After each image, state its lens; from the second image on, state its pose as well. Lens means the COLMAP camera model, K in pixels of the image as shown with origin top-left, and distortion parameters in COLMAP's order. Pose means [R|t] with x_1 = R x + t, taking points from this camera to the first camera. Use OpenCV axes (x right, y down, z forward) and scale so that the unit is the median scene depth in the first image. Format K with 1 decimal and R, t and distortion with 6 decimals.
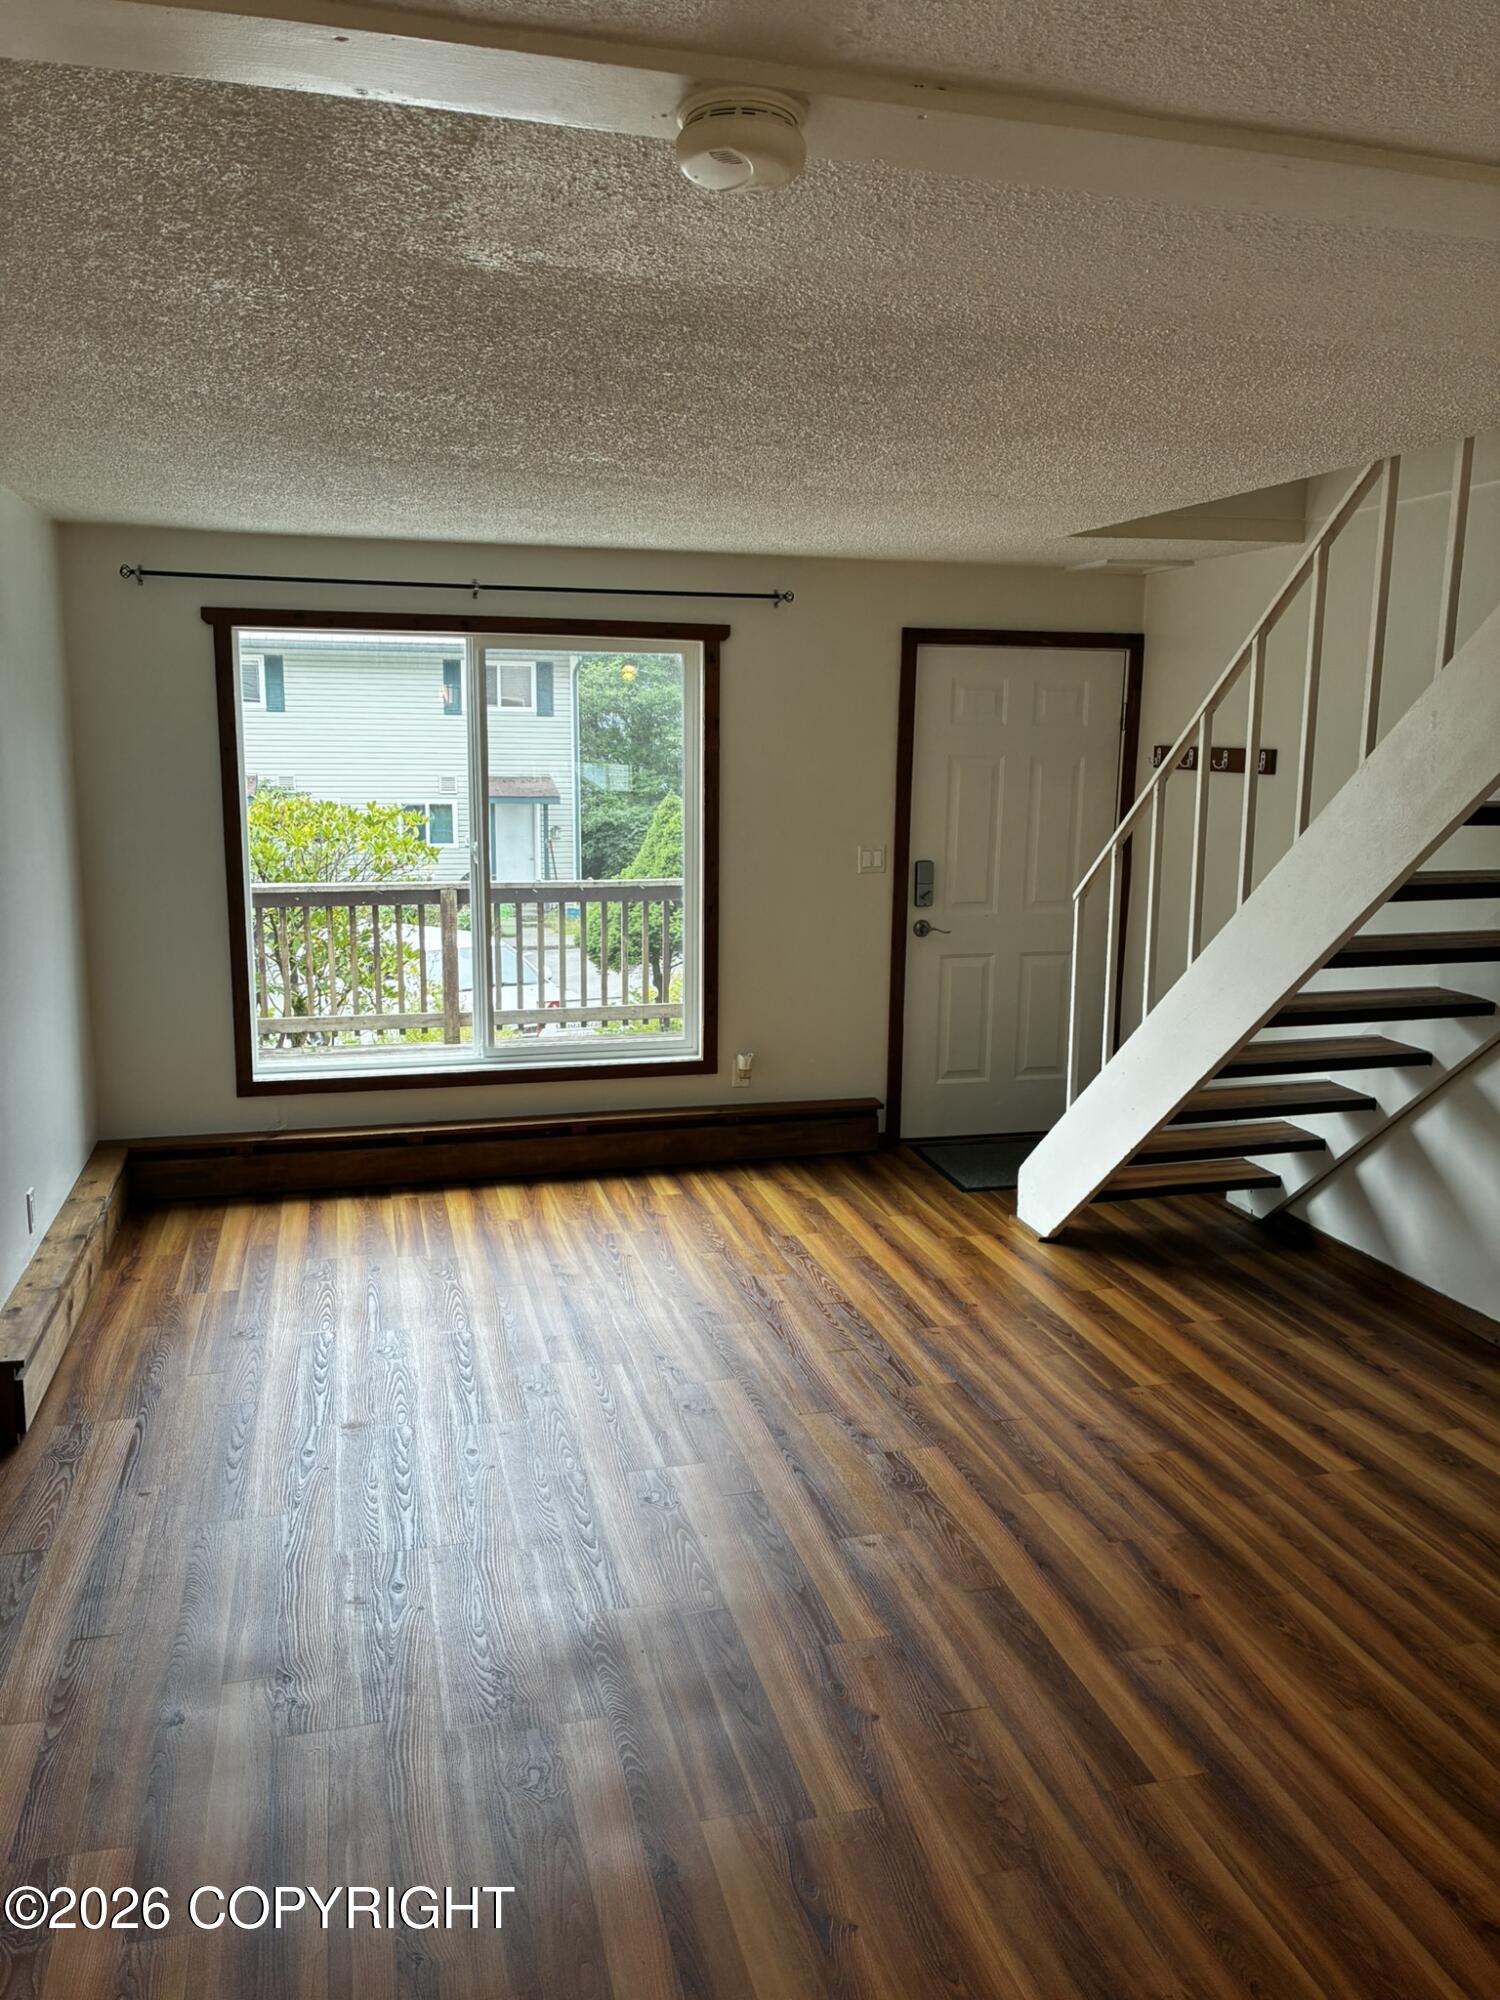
lens RADIAL K [[1519.7, 0, 750.0], [0, 1519.7, 1000.0], [0, 0, 1]] dist [0.099076, -0.141835]
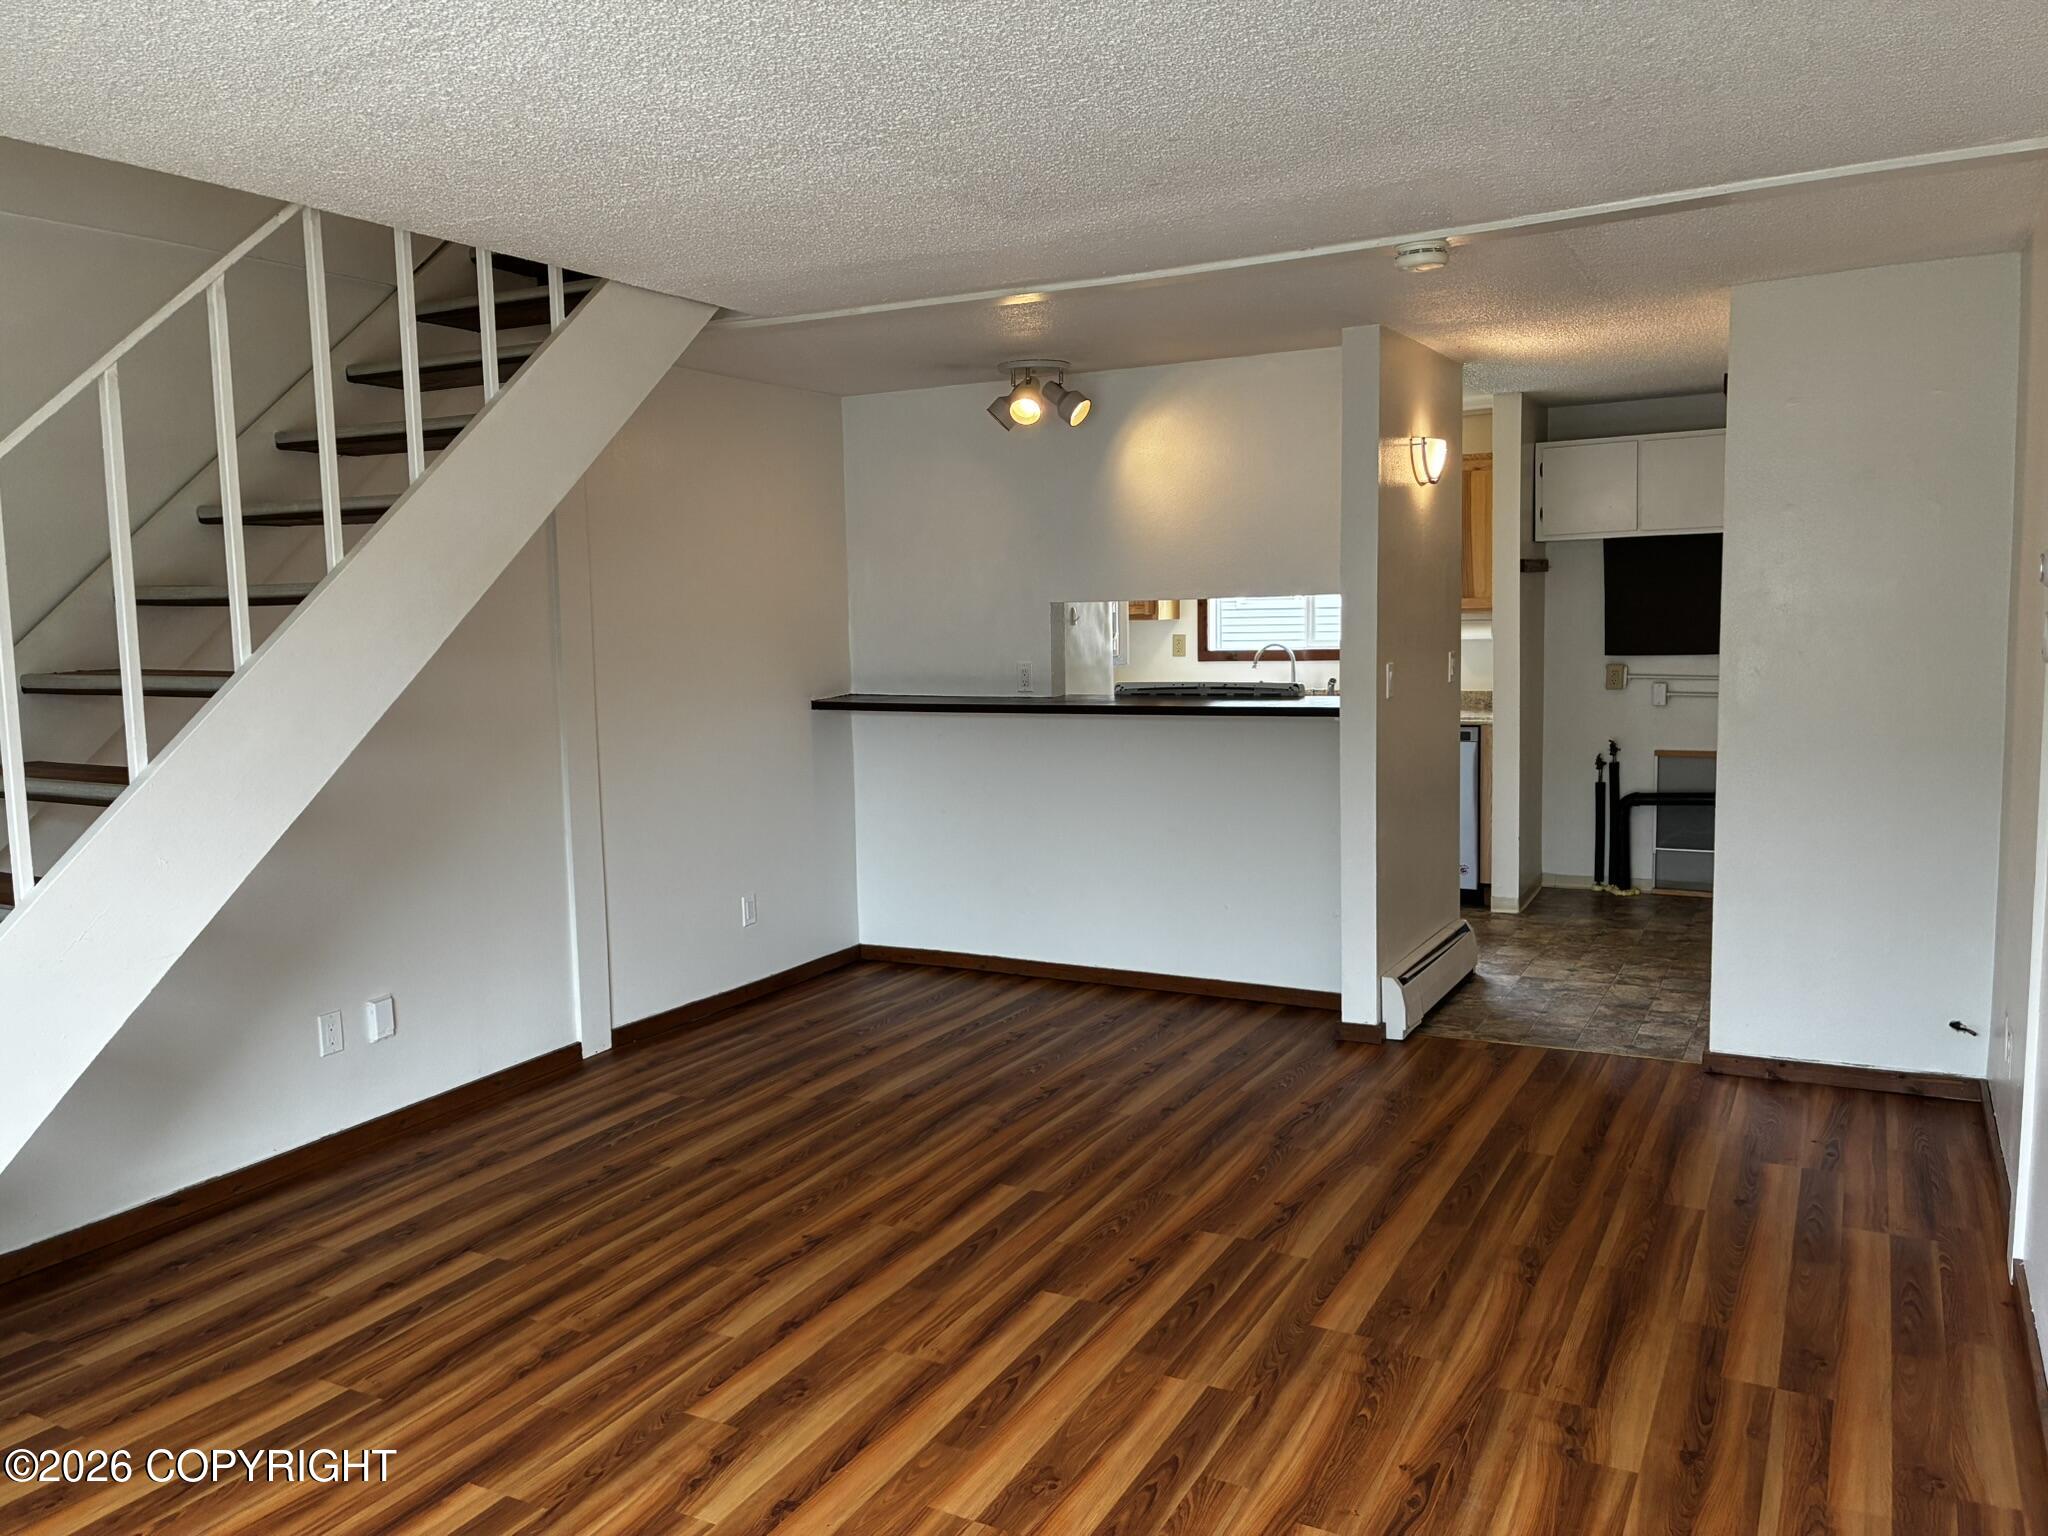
lens RADIAL K [[1556.2, 0, 1024.0], [0, 1556.2, 768.0], [0, 0, 1]] dist [0.099076, -0.141835]
pose [[-0.728907, -0.069402, 0.681086, -0.524843], [0.140867, 0.958357, 0.248412, -0.192888], [-0.669964, 0.277012, -0.688776, 1.364247]]
